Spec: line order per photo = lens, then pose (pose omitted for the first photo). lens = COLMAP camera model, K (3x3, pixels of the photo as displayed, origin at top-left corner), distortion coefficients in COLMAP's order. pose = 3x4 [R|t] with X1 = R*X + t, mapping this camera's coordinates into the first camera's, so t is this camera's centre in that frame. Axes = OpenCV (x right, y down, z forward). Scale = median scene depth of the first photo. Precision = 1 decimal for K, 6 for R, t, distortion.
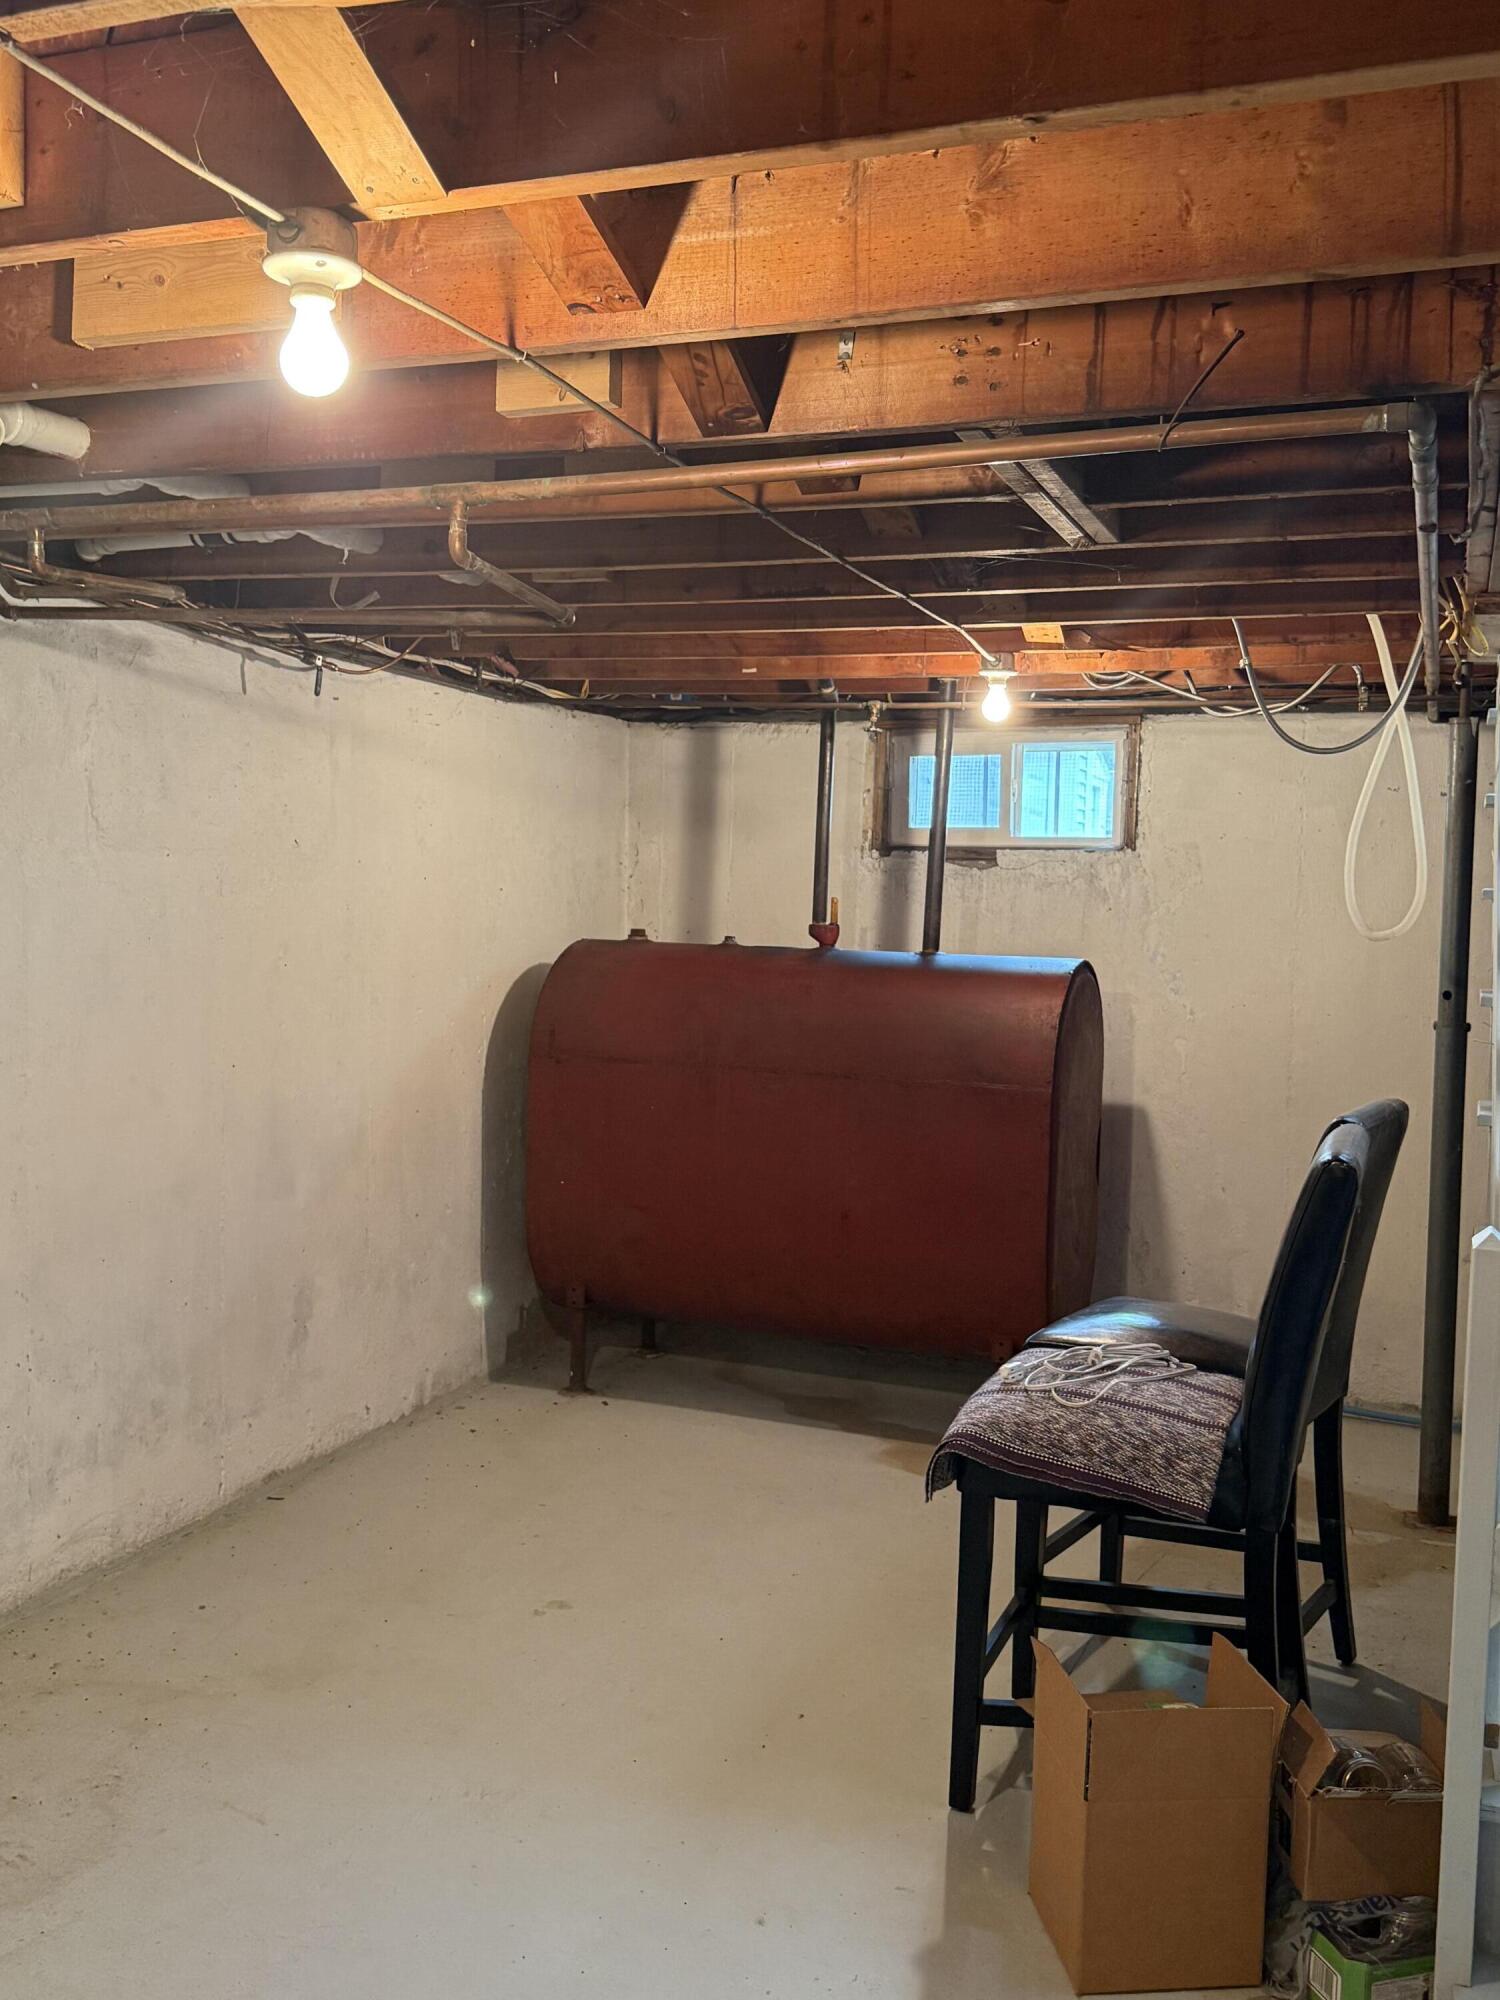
lens RADIAL K [[1825.4, 0, 729.1], [0, 1825.4, 997.8], [0, 0, 1]] dist [0.098442, 0.000000]
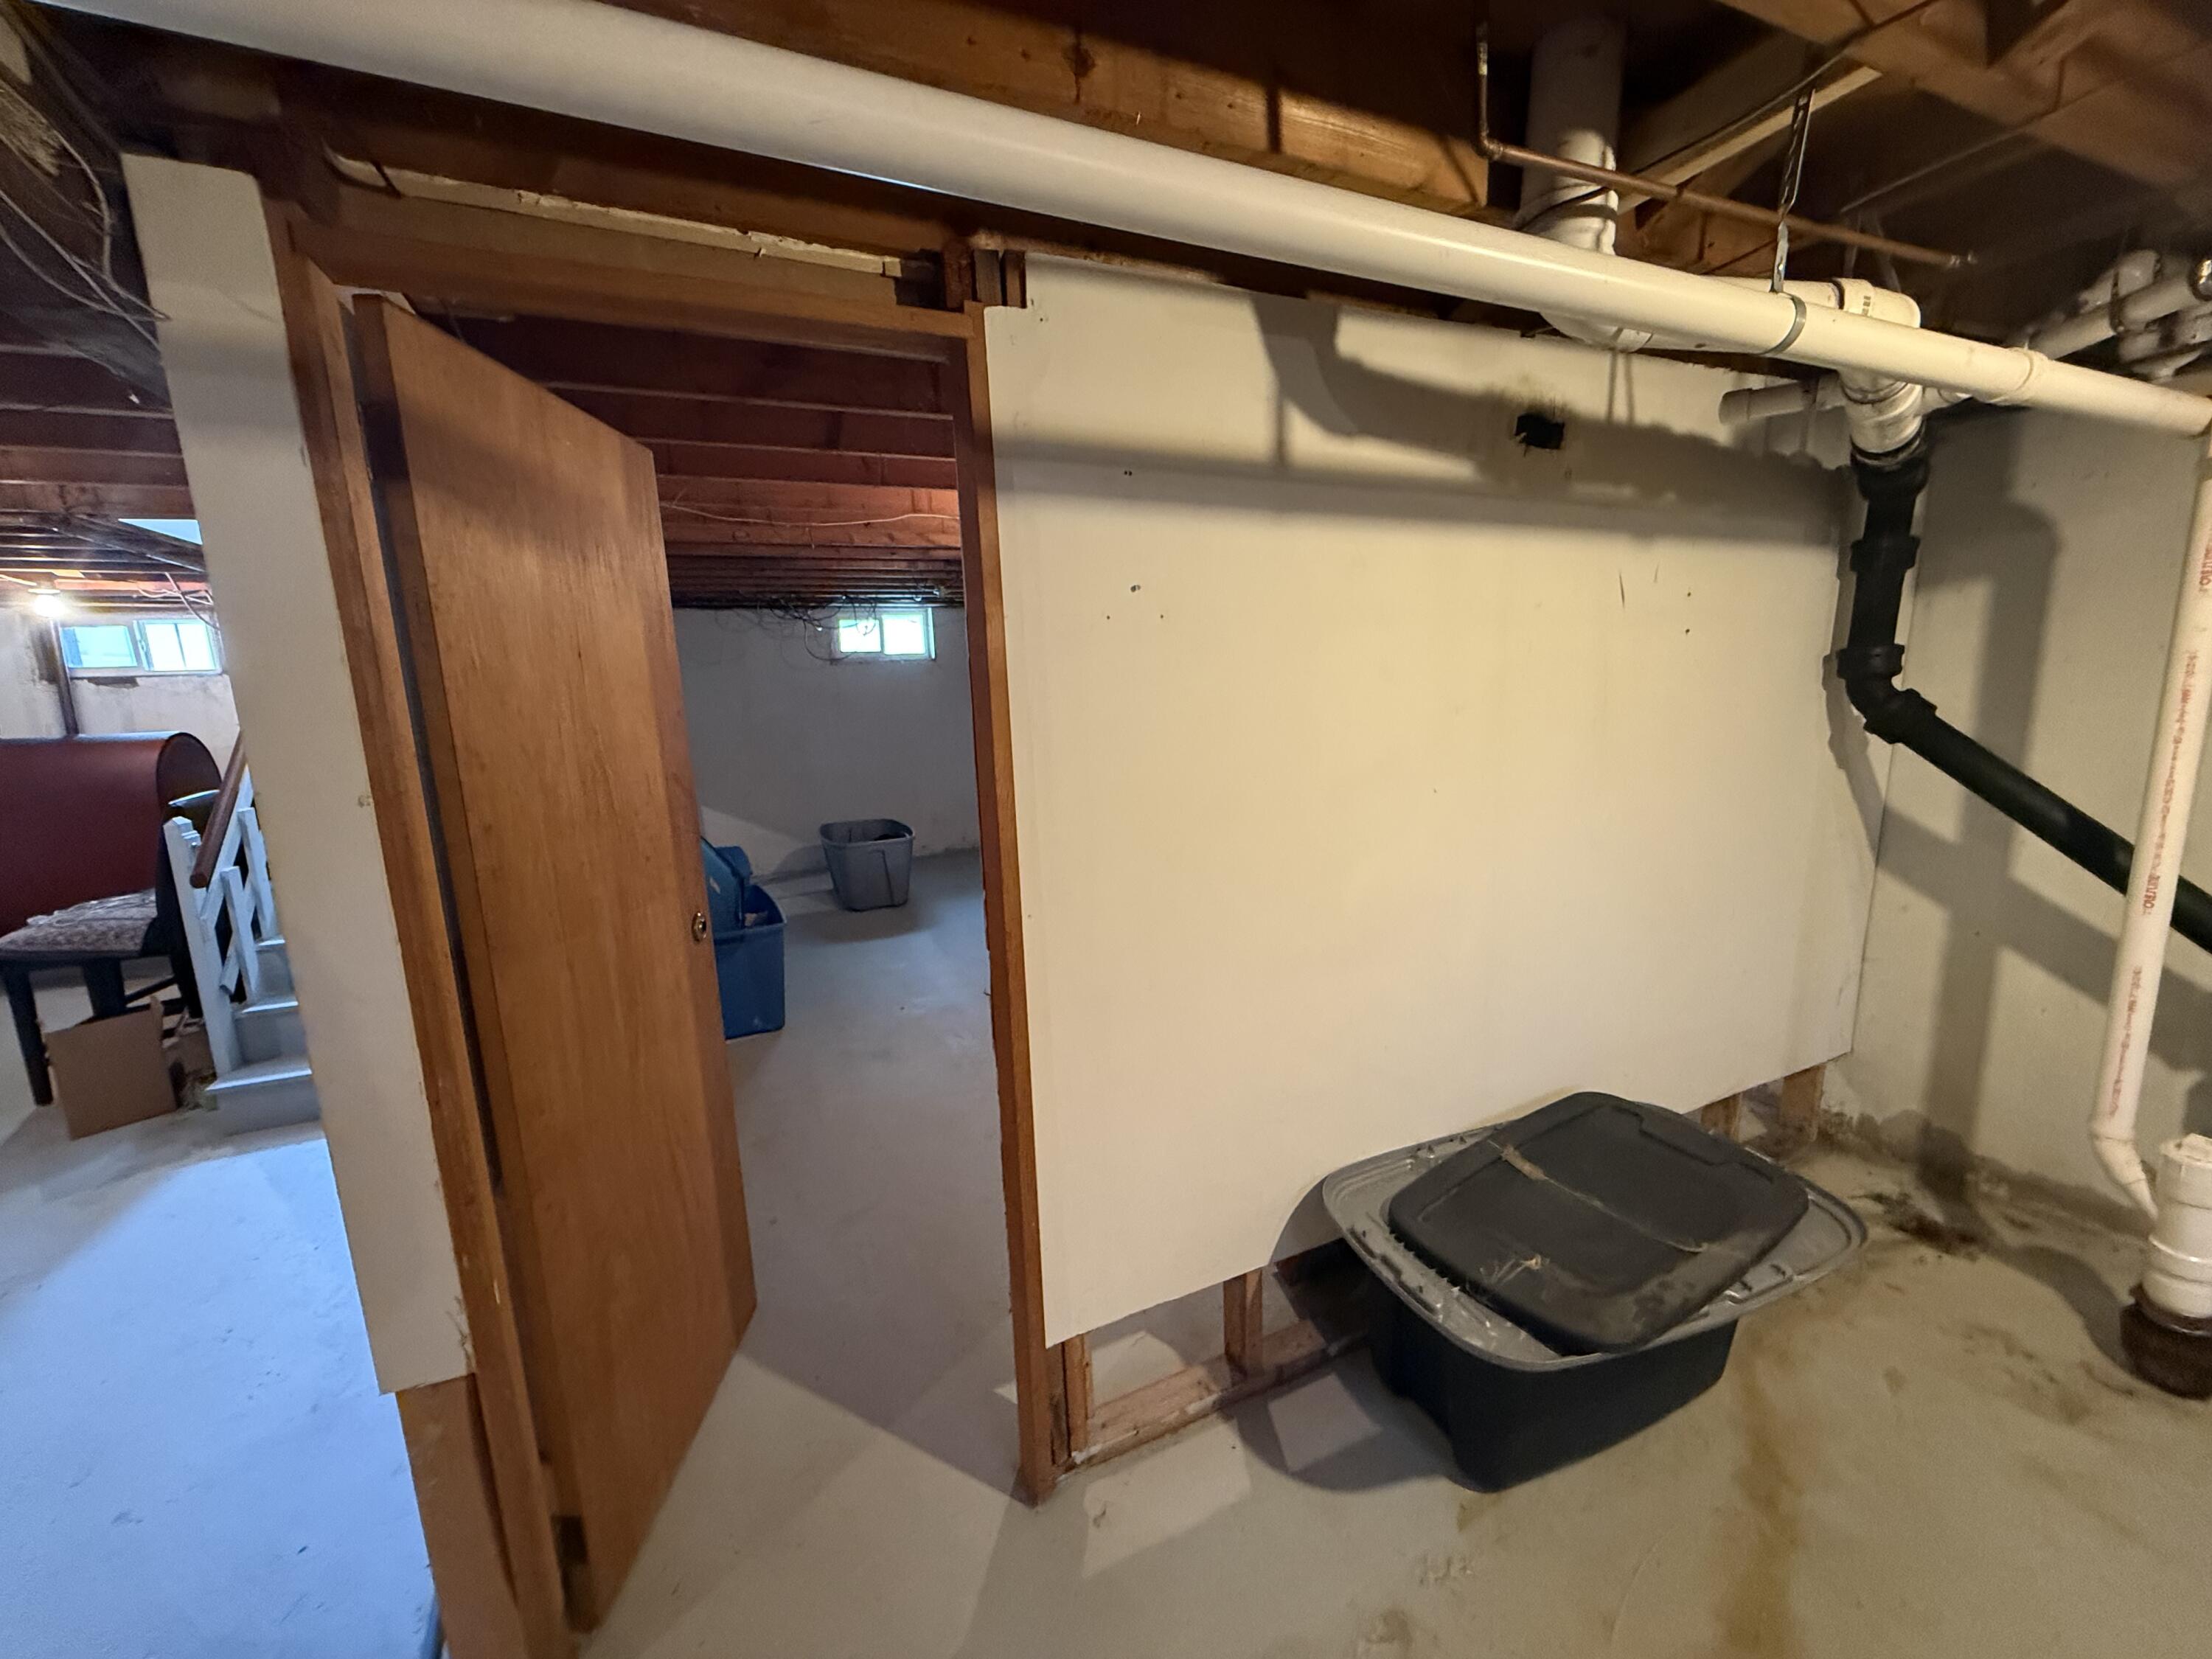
lens RADIAL K [[883.0, 0, 1104.3], [0, 883.0, 835.1], [0, 0, 1]] dist [-0.000822, 0.000644]
pose [[0.689500, -0.178005, 0.702071, 0.213033], [0.090462, 0.982903, 0.160367, 0.030694], [-0.718614, -0.047063, 0.693815, -0.467603]]
